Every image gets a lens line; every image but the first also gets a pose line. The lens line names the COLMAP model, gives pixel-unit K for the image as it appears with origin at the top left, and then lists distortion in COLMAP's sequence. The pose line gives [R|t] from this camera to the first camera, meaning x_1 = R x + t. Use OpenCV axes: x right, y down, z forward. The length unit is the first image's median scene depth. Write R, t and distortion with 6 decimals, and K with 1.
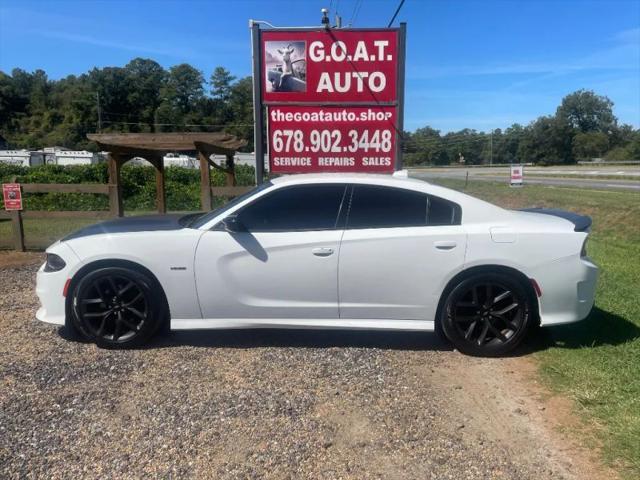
lens RADIAL K [[497.2, 0, 322.9], [0, 497.2, 237.7], [0, 0, 1]] dist [0.051628, -0.001098]
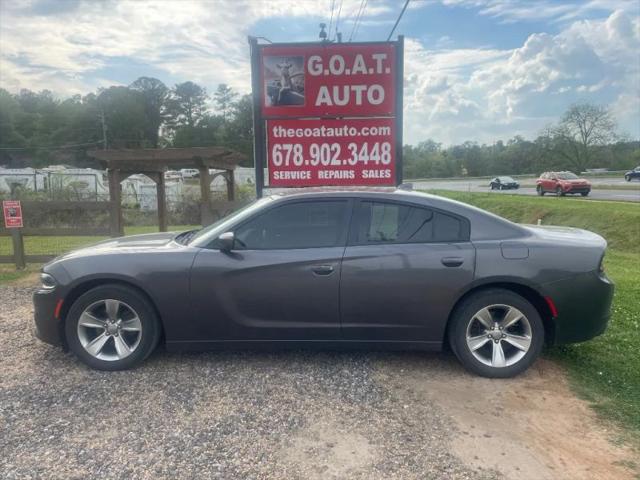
lens RADIAL K [[495.9, 0, 322.6], [0, 495.9, 238.1], [0, 0, 1]] dist [0.052836, -0.004983]
pose [[0.999884, -0.012394, -0.008845, 0.007060], [0.012162, 0.999591, -0.025882, -0.000330], [0.009162, 0.025772, 0.999626, 0.009039]]
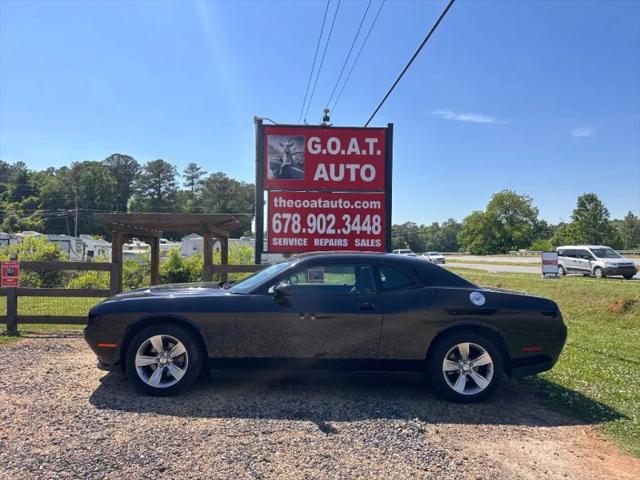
lens RADIAL K [[453.0, 0, 320.0], [0, 453.0, 240.0], [0, 0, 1]] dist [0.127253, -0.175271]
pose [[0.995834, 0.014535, 0.090014, -0.085820], [0.001016, 0.985382, -0.170356, 0.009693], [-0.091174, 0.169738, 0.981263, 0.035154]]
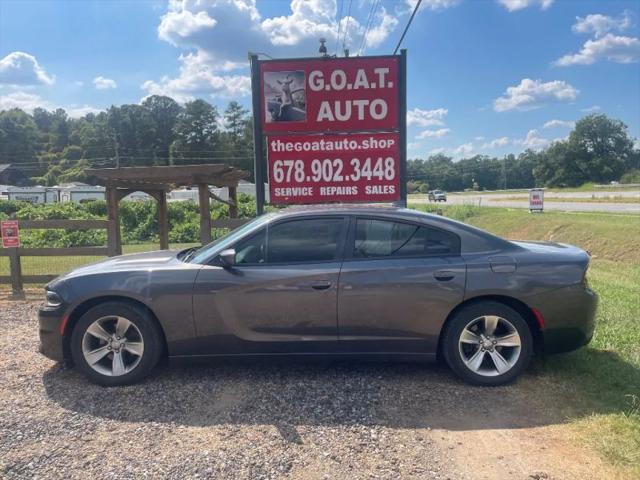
lens RADIAL K [[495.9, 0, 322.6], [0, 495.9, 238.1], [0, 0, 1]] dist [0.052836, -0.004983]
pose [[0.999340, -0.018514, -0.031269, 0.024535], [0.016719, 0.998251, -0.056712, -0.006454], [0.032265, 0.056151, 0.997901, 0.036966]]
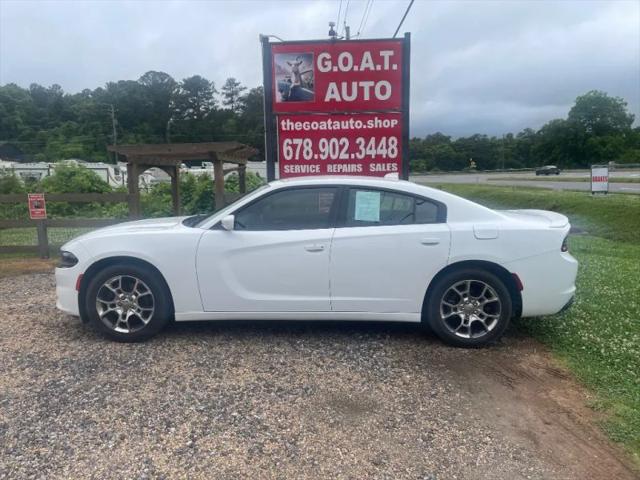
lens RADIAL K [[497.5, 0, 320.0], [0, 497.5, 240.0], [0, 0, 1]] dist [0.059158, -0.000649]
pose [[0.999507, -0.011795, -0.029111, 0.004692], [0.011477, 0.999873, -0.011095, 0.007256], [0.029238, 0.010755, 0.999515, -0.033998]]
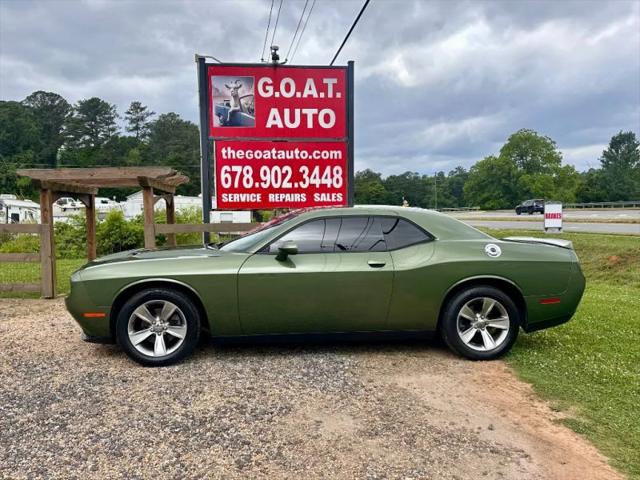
lens RADIAL K [[559.9, 0, 323.2], [0, 559.9, 243.1], [0, 0, 1]] dist [0.146351, -0.258117]
pose [[0.992158, -0.014718, 0.124121, -0.041278], [0.025683, 0.995859, -0.087209, 0.033549], [-0.122324, 0.089713, 0.988427, -0.087494]]
